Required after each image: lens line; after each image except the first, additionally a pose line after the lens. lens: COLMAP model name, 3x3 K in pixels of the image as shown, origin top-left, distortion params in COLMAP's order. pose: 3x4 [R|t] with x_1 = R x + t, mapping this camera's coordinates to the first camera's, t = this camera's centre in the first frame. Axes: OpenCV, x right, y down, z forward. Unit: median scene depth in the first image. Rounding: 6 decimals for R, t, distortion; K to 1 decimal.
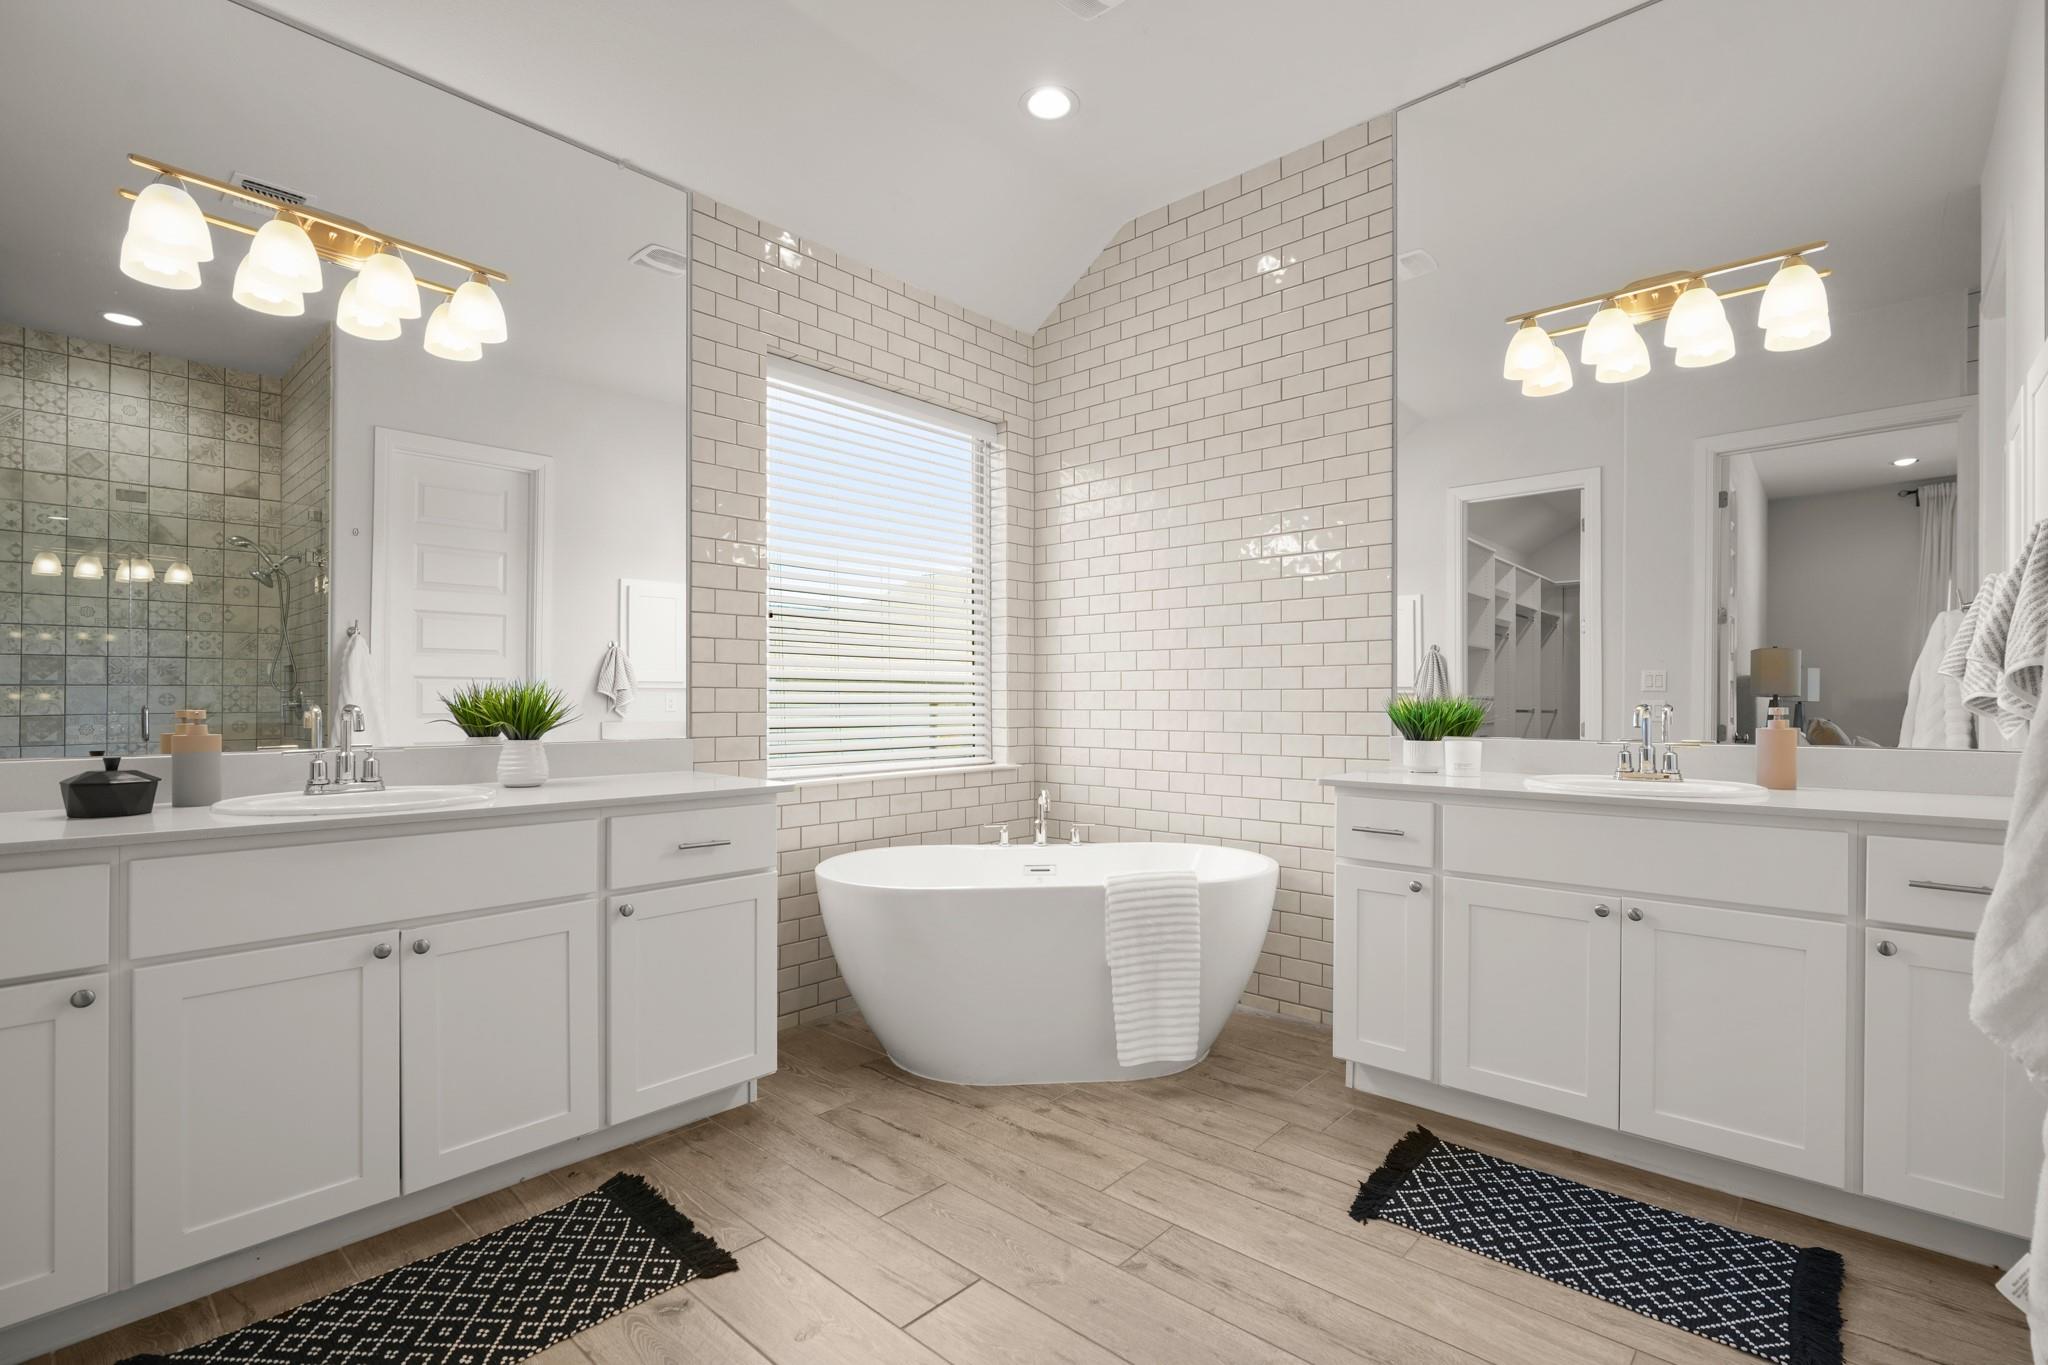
lens RADIAL K [[938.9, 0, 1016.1], [0, 938.9, 701.0], [0, 0, 1]] dist [-0.004394, -0.000235]
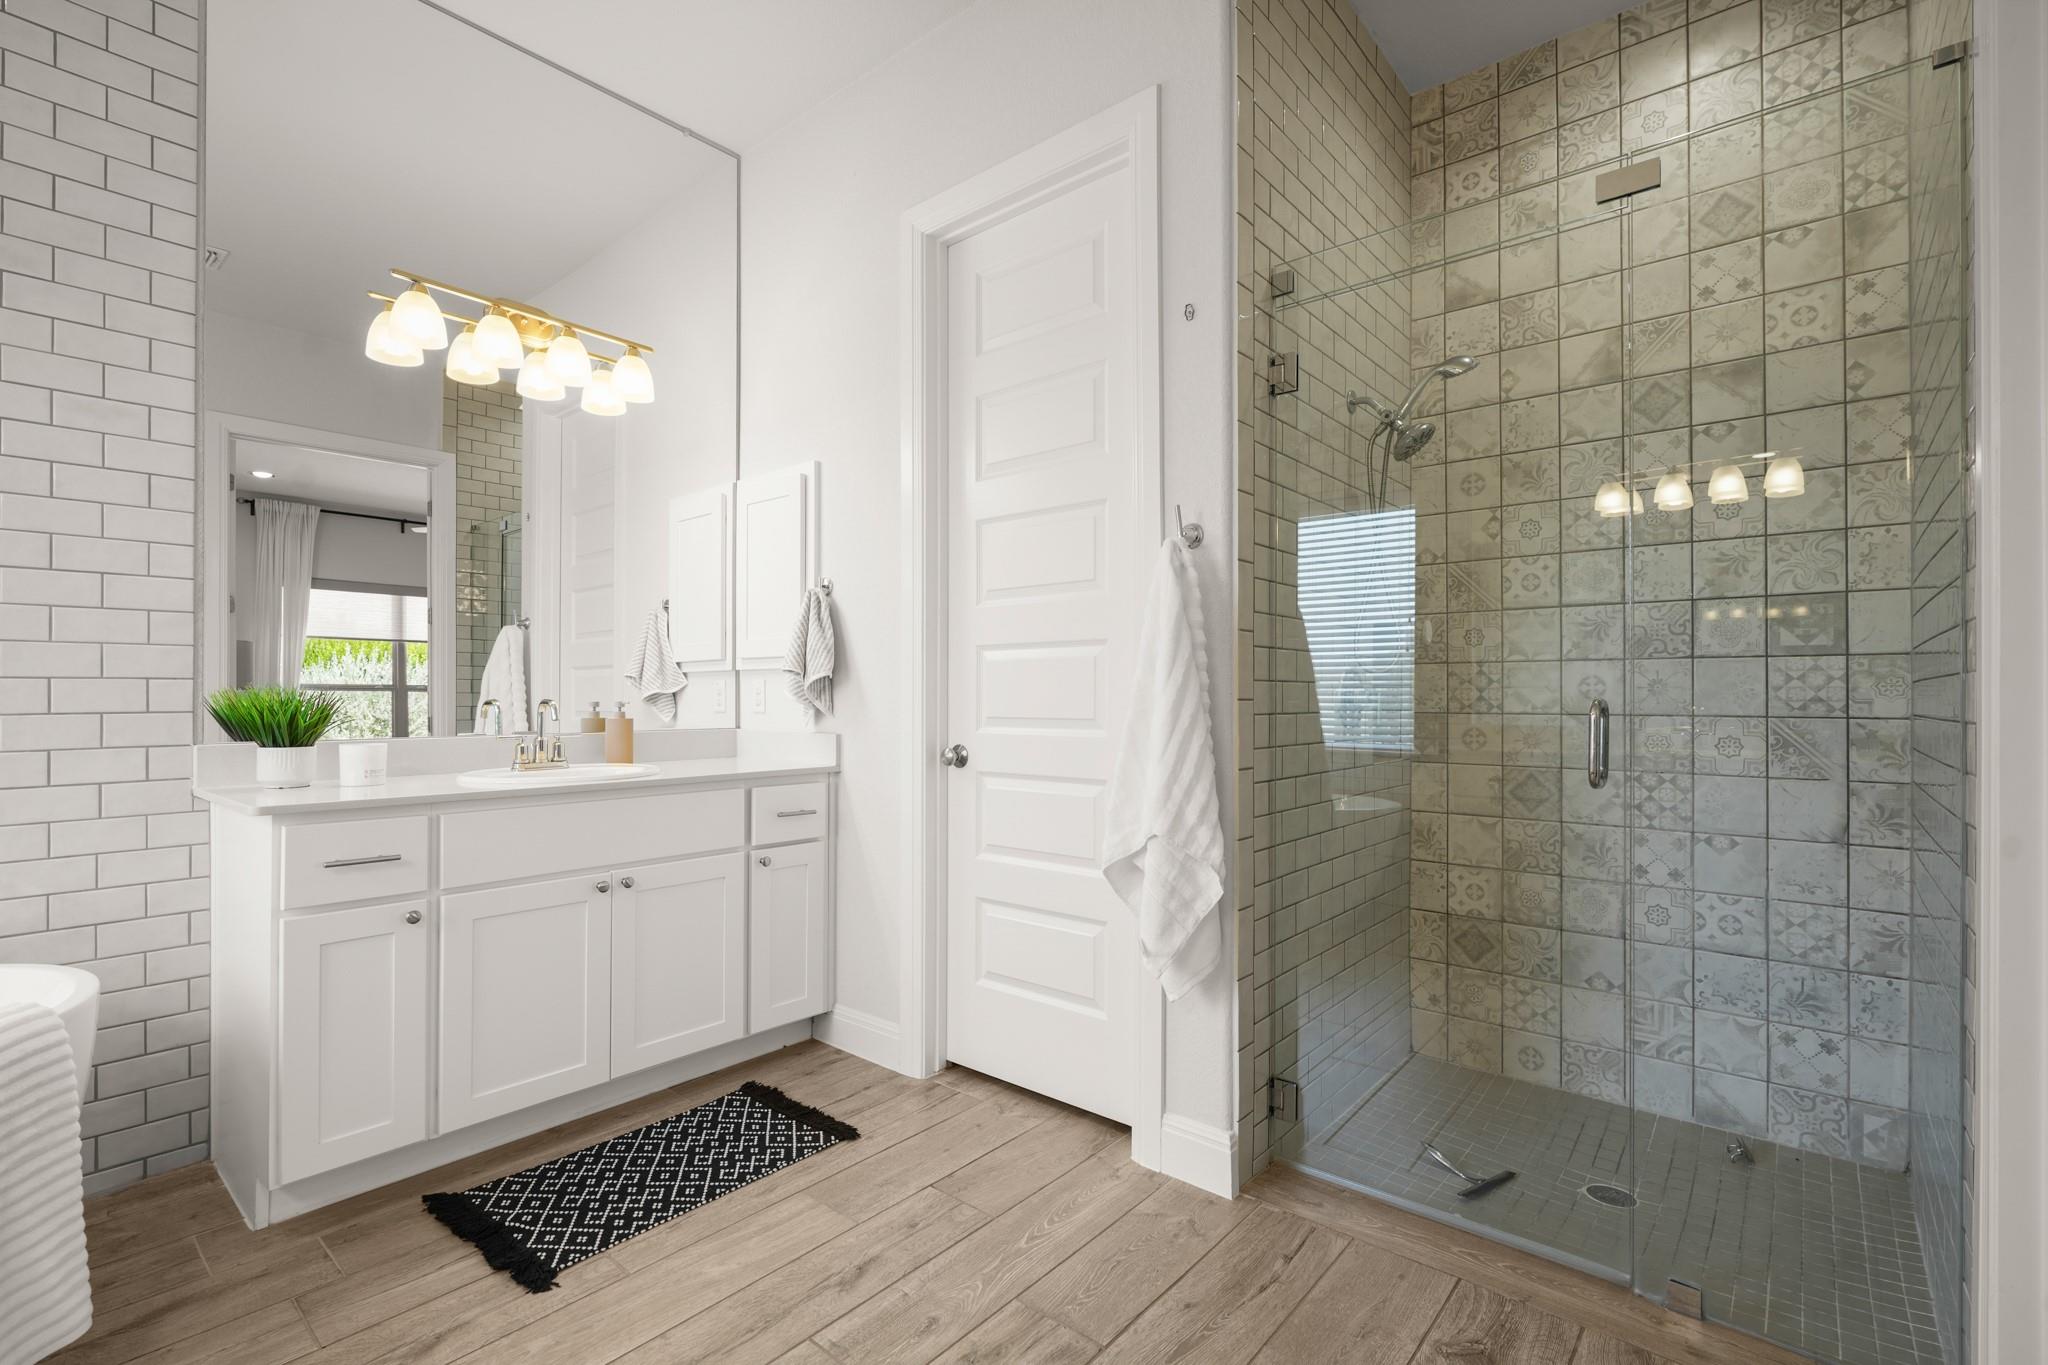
lens RADIAL K [[938.9, 0, 1016.1], [0, 938.9, 701.0], [0, 0, 1]] dist [-0.004394, -0.000235]
pose [[-0.041612, -0.006216, 0.999114, -0.524438], [-0.000192, 0.999981, 0.006214, -0.001299], [-0.999134, 0.000067, -0.041613, 0.599863]]
